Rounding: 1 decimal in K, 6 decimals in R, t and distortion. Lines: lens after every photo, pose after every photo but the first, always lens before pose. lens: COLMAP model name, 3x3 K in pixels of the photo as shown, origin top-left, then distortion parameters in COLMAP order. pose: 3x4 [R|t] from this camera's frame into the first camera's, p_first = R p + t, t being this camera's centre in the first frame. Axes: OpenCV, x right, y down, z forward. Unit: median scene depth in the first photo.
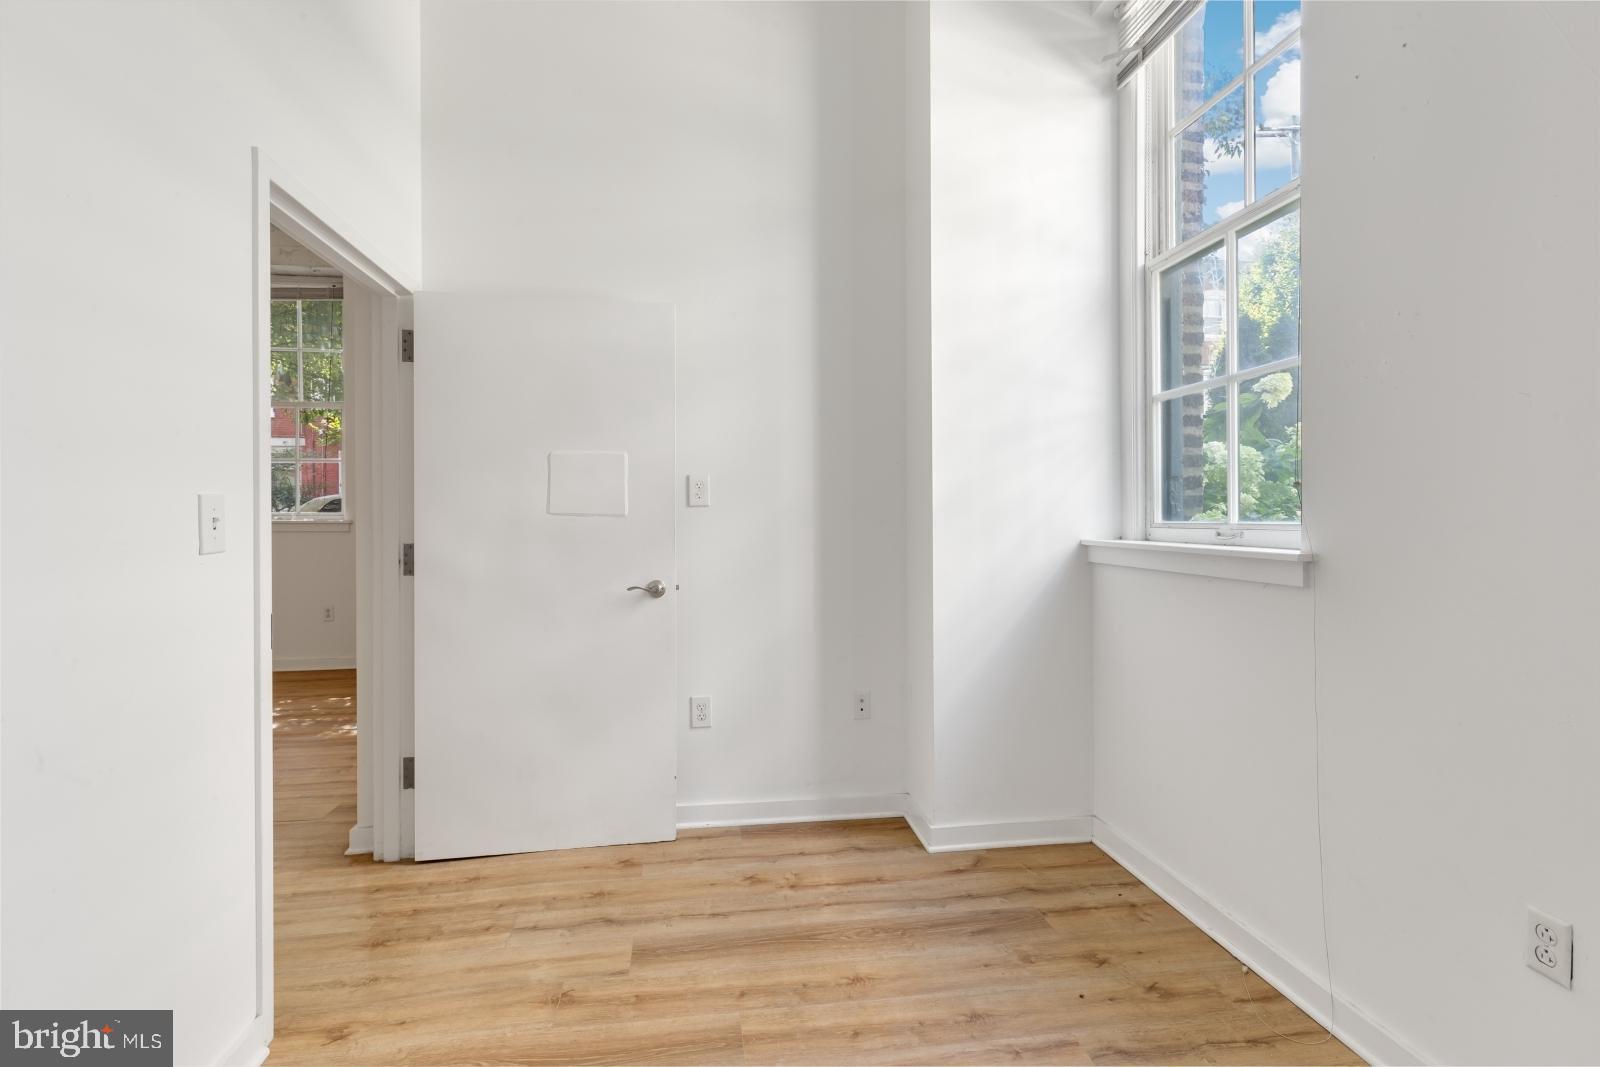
lens RADIAL K [[739.3, 0, 793.9], [0, 739.3, 513.0], [0, 0, 1]] dist [-0.000079, -0.000832]
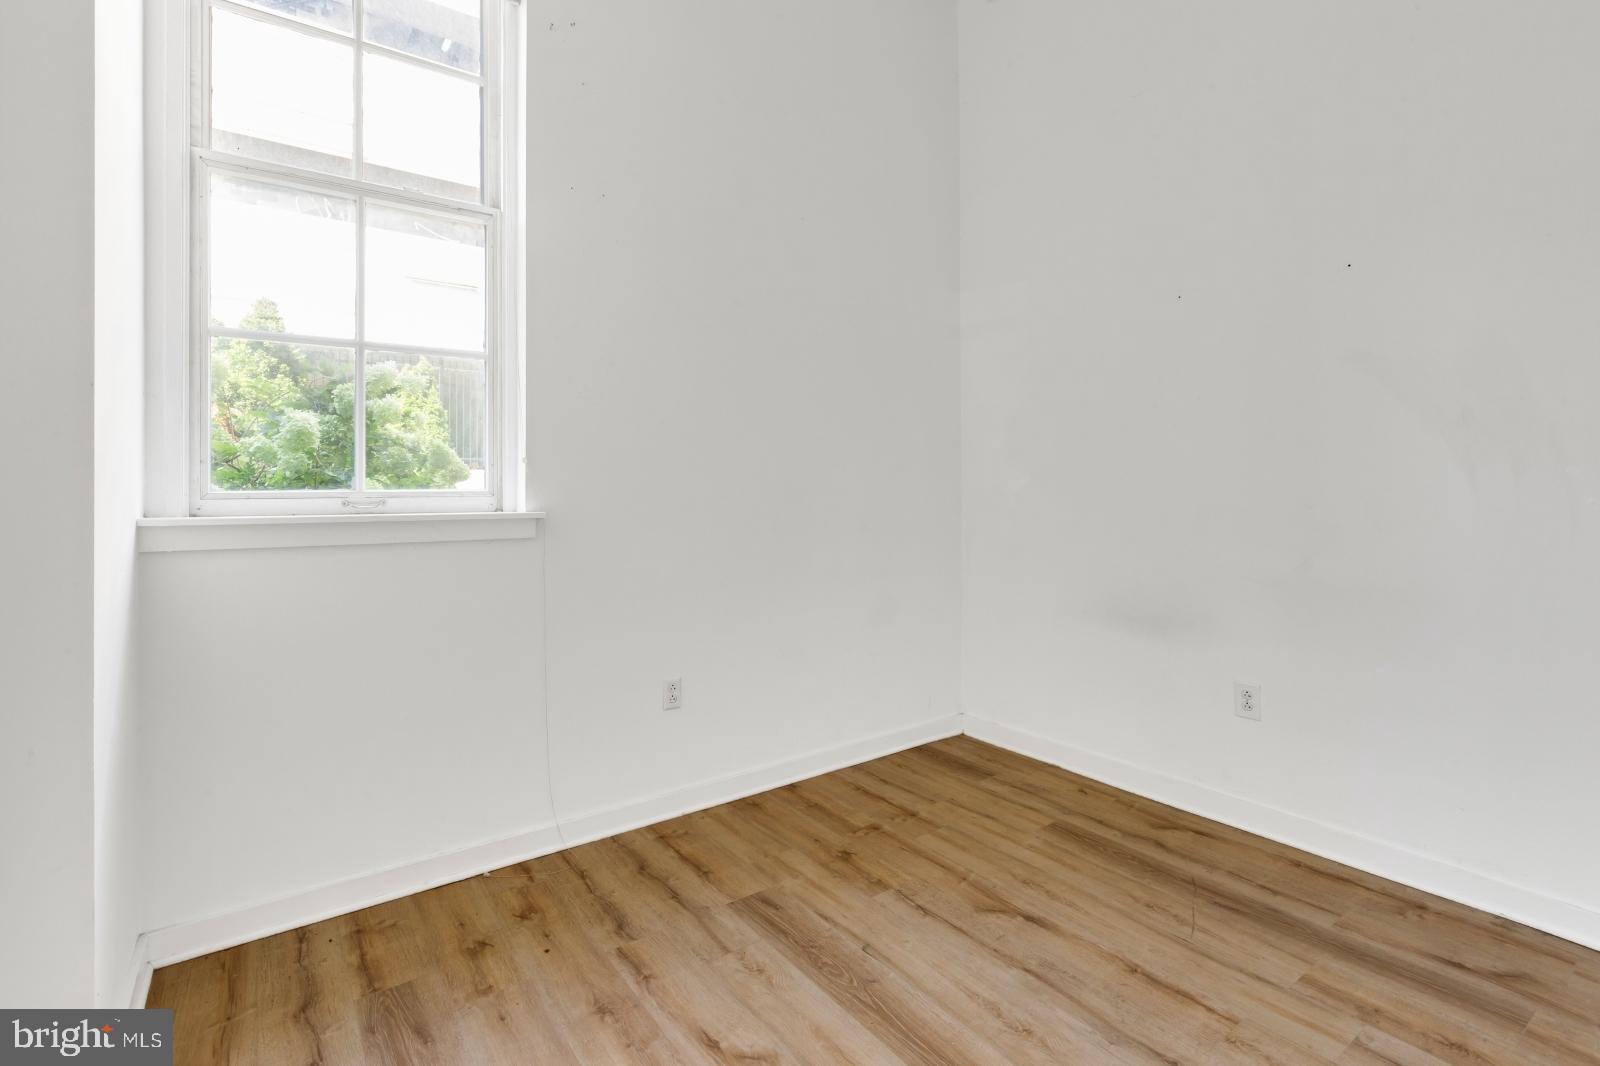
lens RADIAL K [[739.3, 0, 793.9], [0, 739.3, 512.5], [0, 0, 1]] dist [-0.000079, -0.000832]
pose [[-0.468356, -0.019402, 0.883327, -0.610892], [0.001114, 0.999745, 0.022550, 0.022720], [-0.883539, 0.011545, -0.468215, 1.079191]]
